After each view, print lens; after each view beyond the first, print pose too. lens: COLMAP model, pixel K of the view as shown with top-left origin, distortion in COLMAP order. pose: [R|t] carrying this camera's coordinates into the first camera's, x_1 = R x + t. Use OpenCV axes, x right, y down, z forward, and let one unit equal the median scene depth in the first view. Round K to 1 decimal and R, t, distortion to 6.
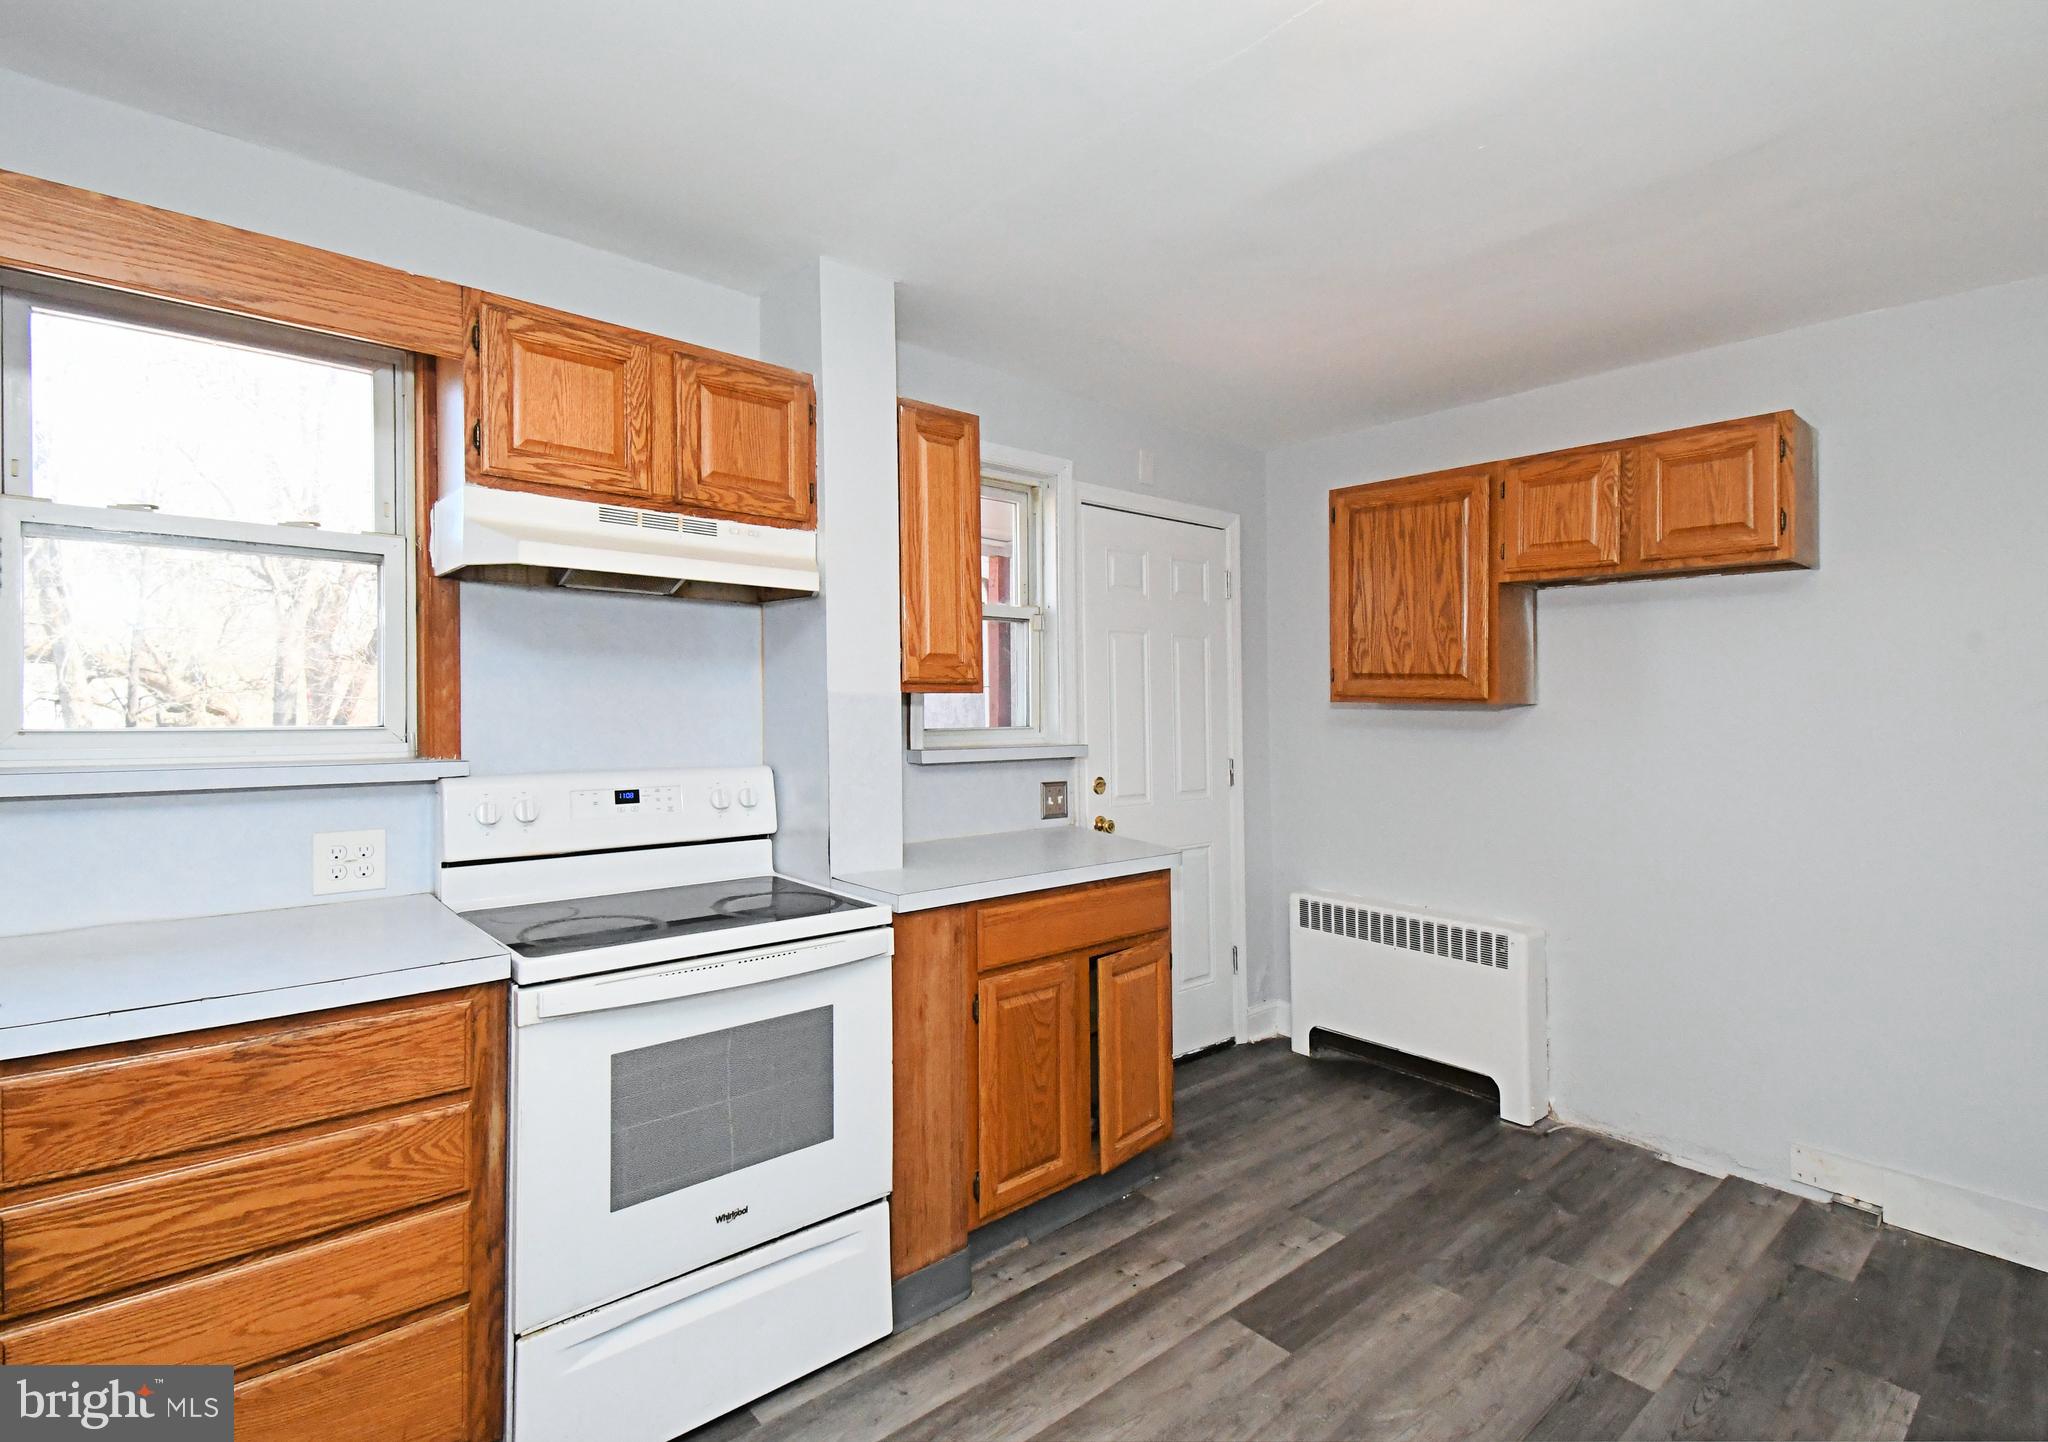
lens RADIAL K [[1004.6, 0, 1029.3], [0, 1004.6, 689.2], [0, 0, 1]] dist [0.007787, -0.009531]
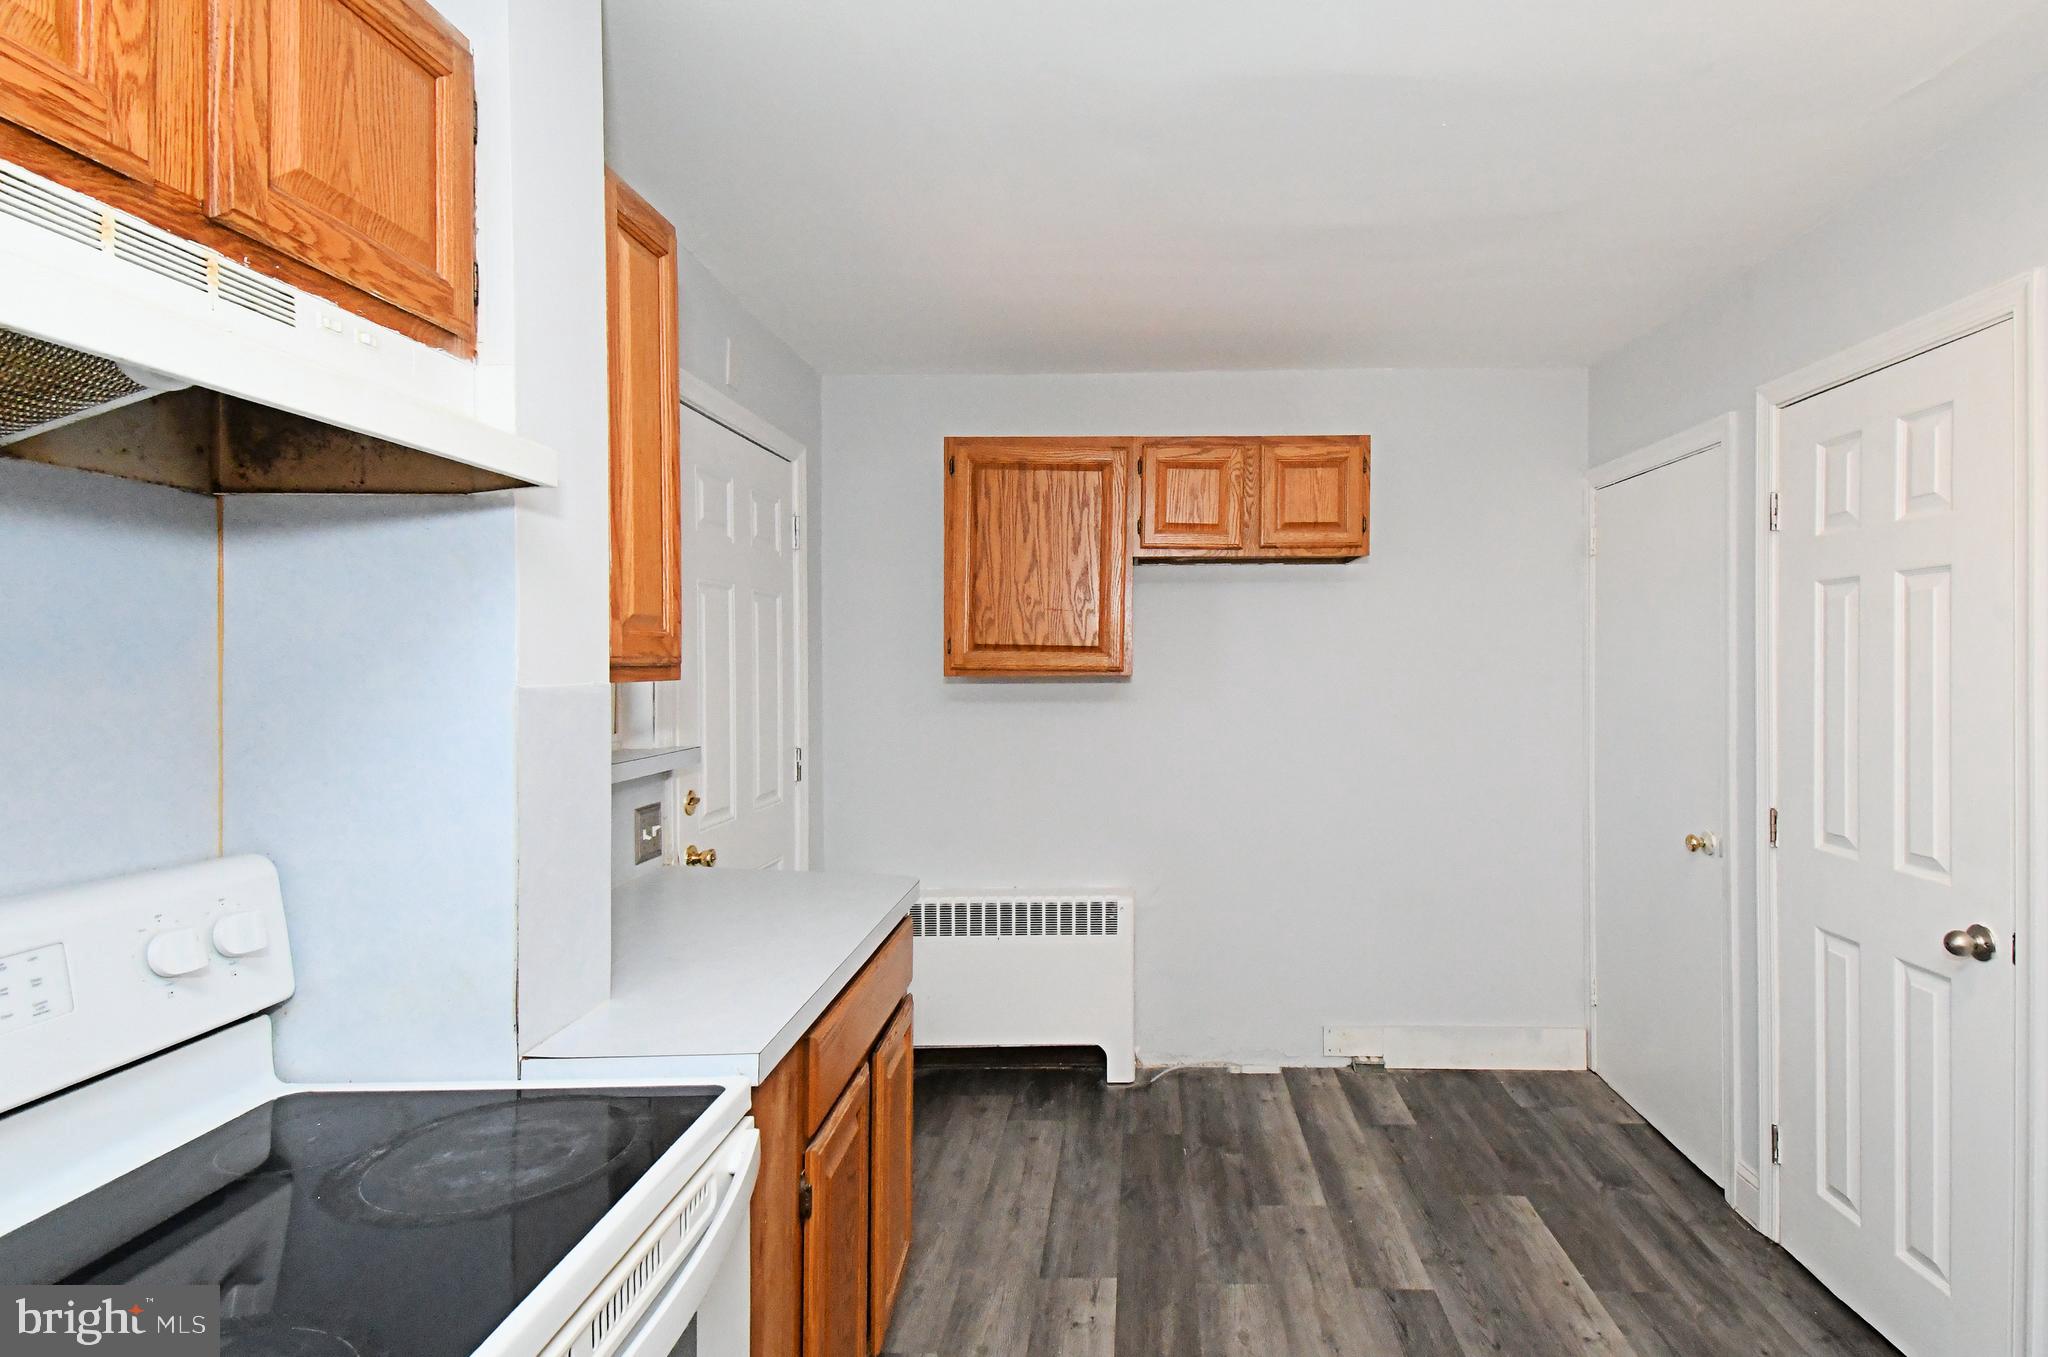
lens RADIAL K [[989.8, 0, 1068.8], [0, 989.8, 644.6], [0, 0, 1]] dist [0.013130, -0.011042]
pose [[0.649887, -0.001554, 0.760030, -0.377371], [0.001359, 0.999999, 0.000882, -0.020381], [-0.760030, 0.000460, 0.649888, 0.449289]]
